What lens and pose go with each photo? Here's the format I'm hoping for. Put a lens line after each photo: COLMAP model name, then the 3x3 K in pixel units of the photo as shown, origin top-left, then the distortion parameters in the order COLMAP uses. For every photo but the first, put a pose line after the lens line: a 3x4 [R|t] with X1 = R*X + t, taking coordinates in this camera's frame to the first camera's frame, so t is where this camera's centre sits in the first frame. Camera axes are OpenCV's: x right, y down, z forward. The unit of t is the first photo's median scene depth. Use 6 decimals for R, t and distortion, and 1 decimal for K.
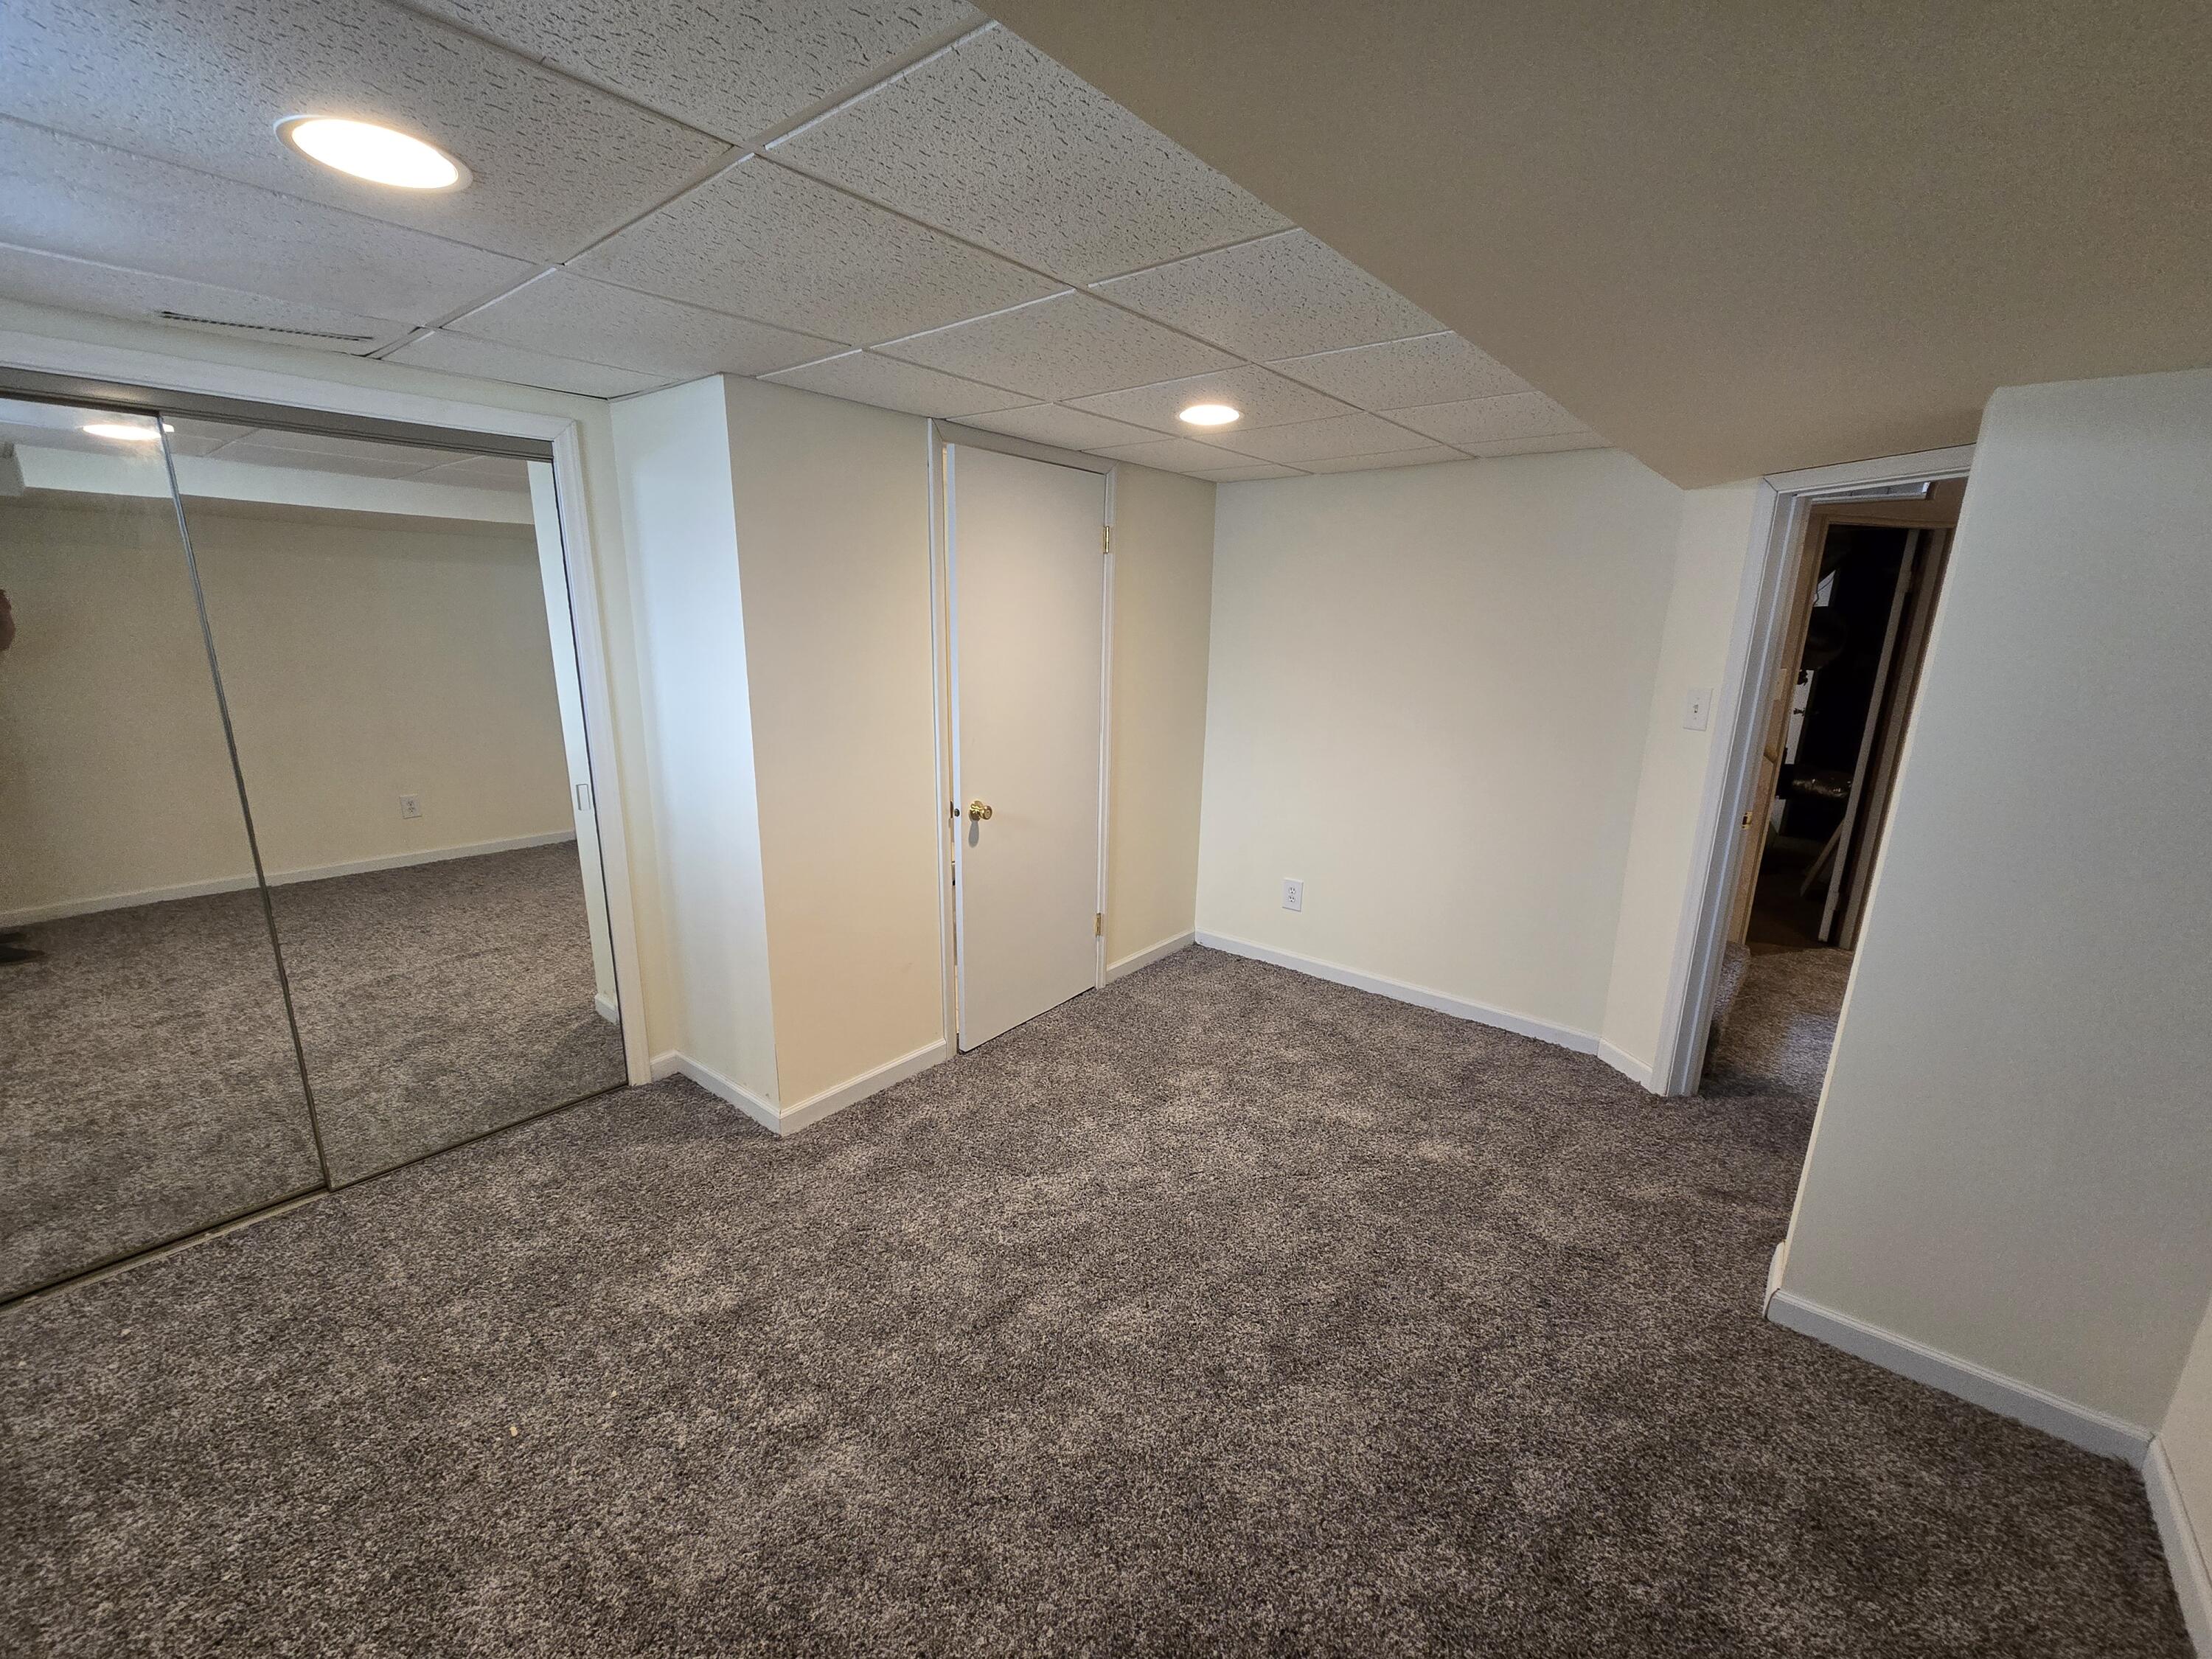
lens RADIAL K [[911.4, 0, 1088.4], [0, 911.4, 835.4], [0, 0, 1]] dist [-0.003994, 0.003353]
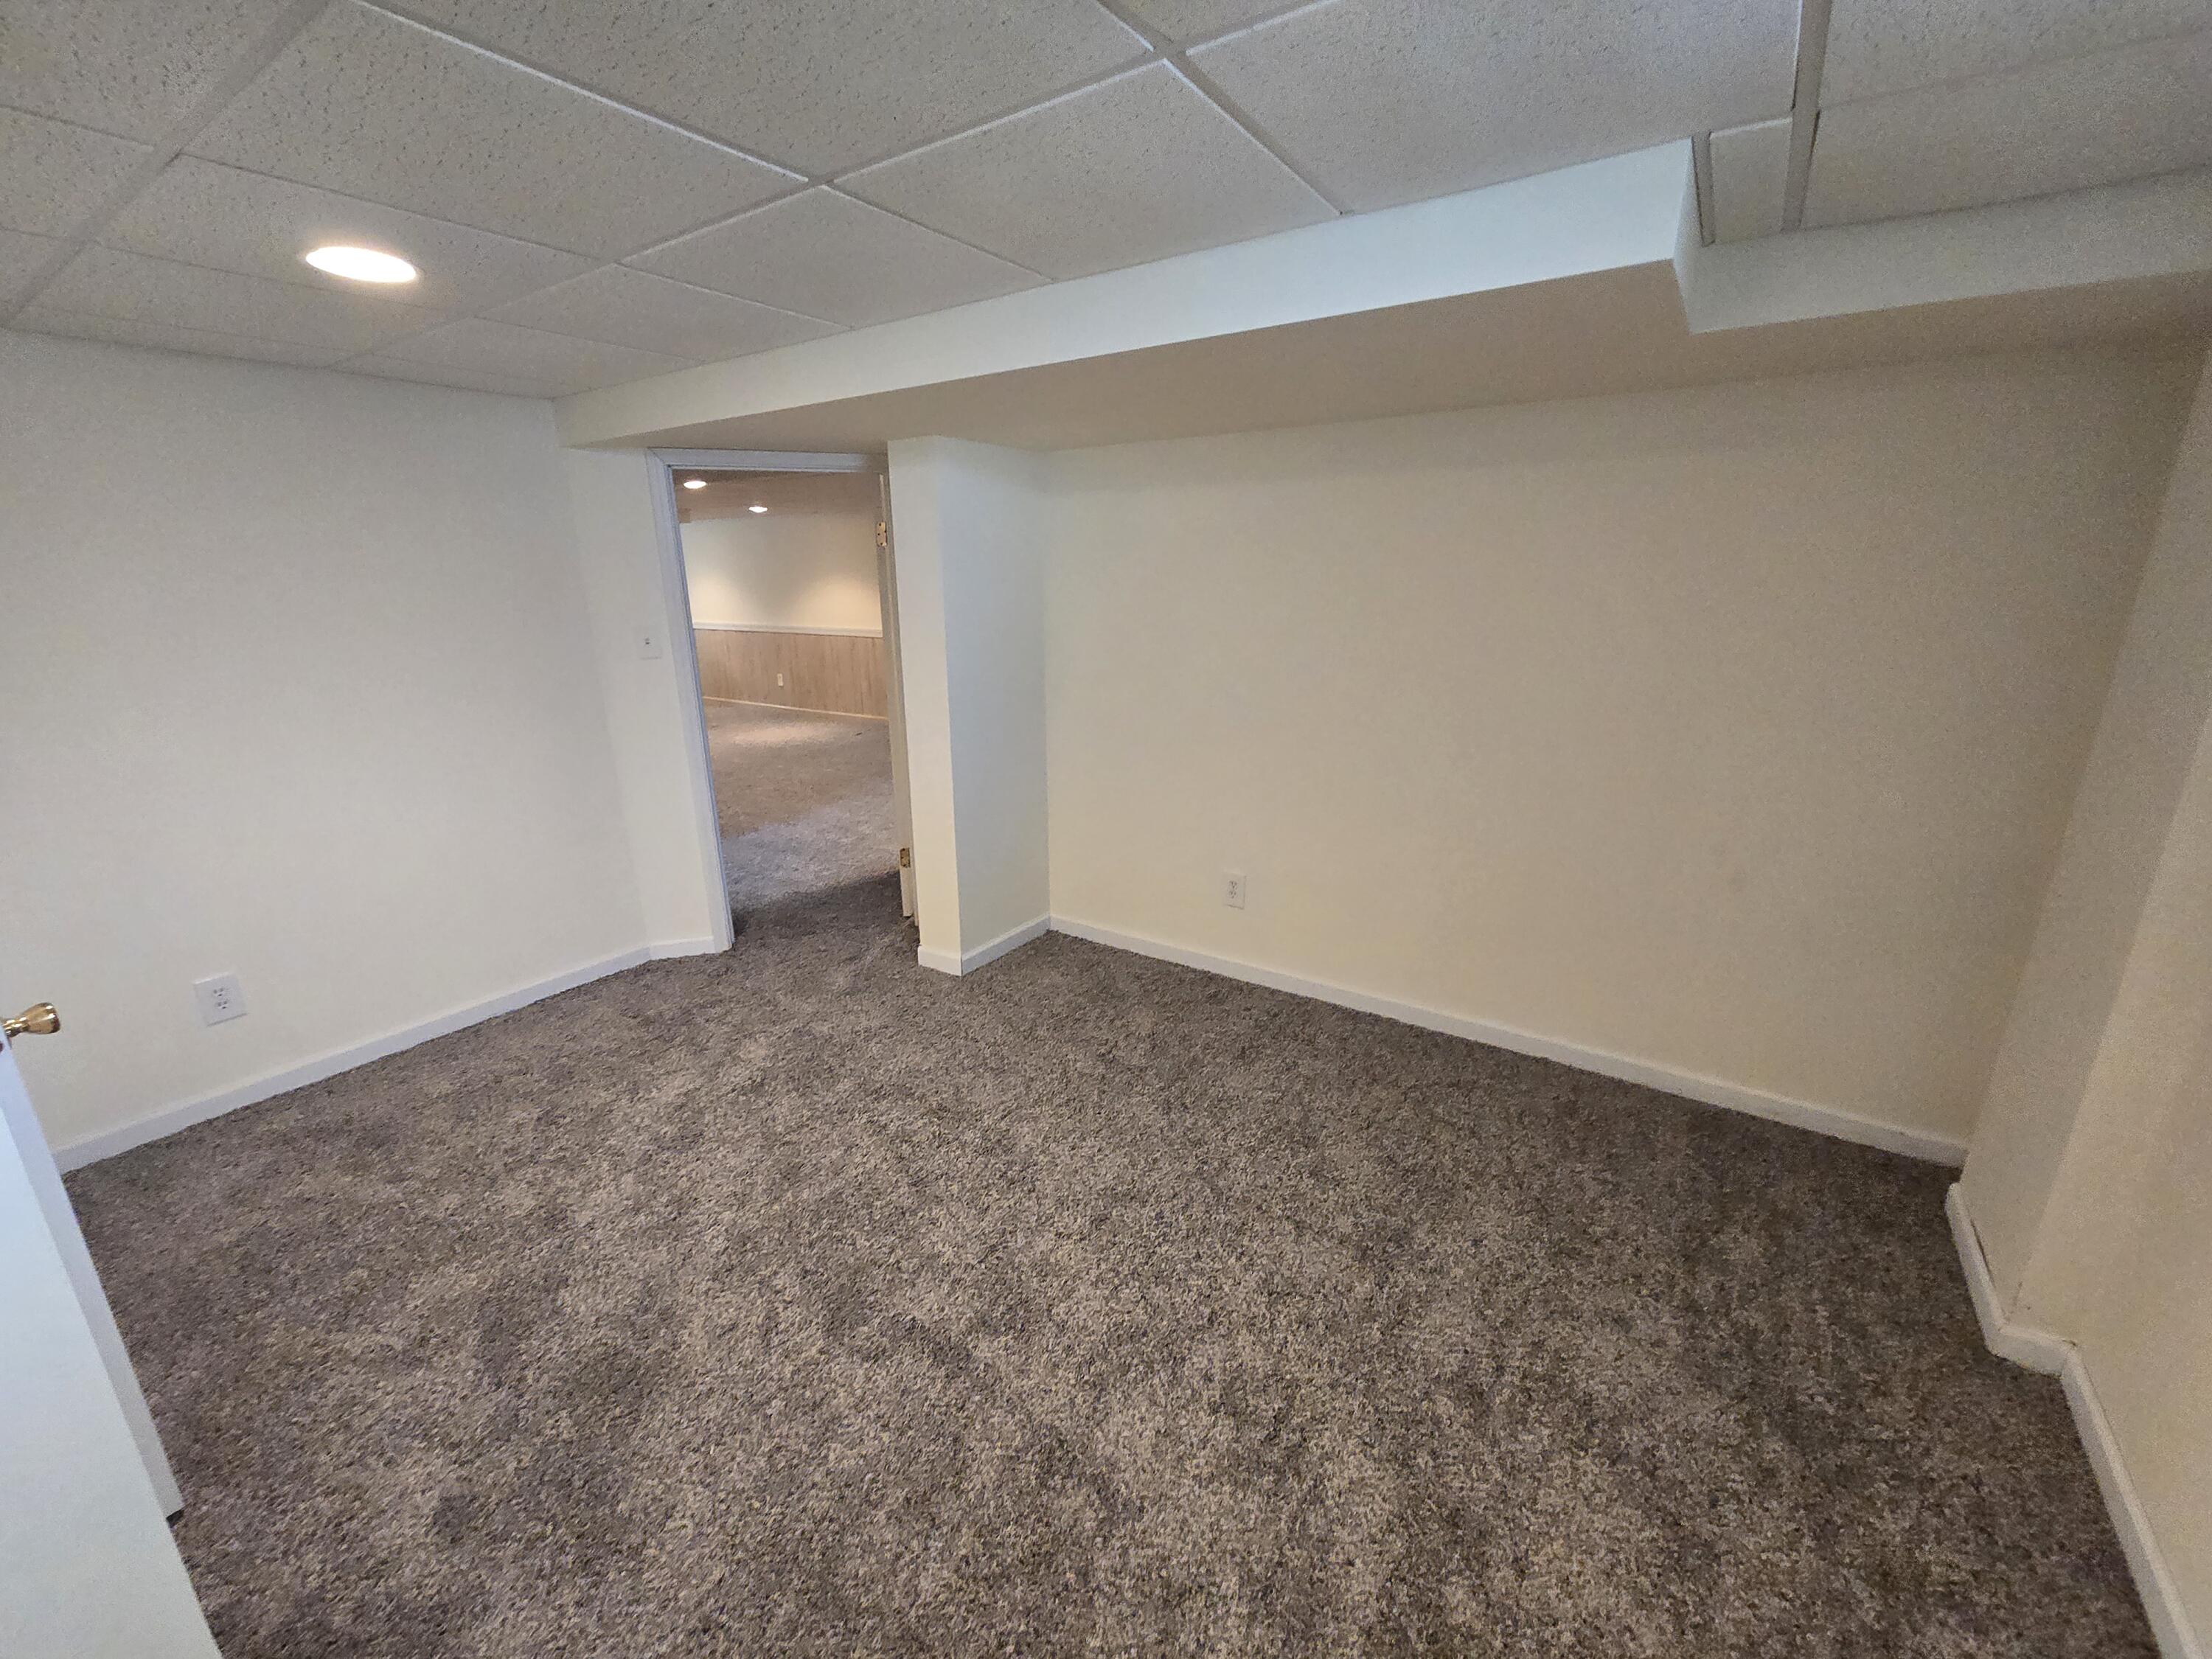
lens RADIAL K [[911.4, 0, 1091.0], [0, 911.4, 831.8], [0, 0, 1]] dist [-0.003994, 0.003353]
pose [[-0.093002, -0.287924, 0.953127, -0.581042], [0.246336, 0.920861, 0.302213, -0.122600], [-0.964712, 0.262896, -0.014716, 0.507386]]
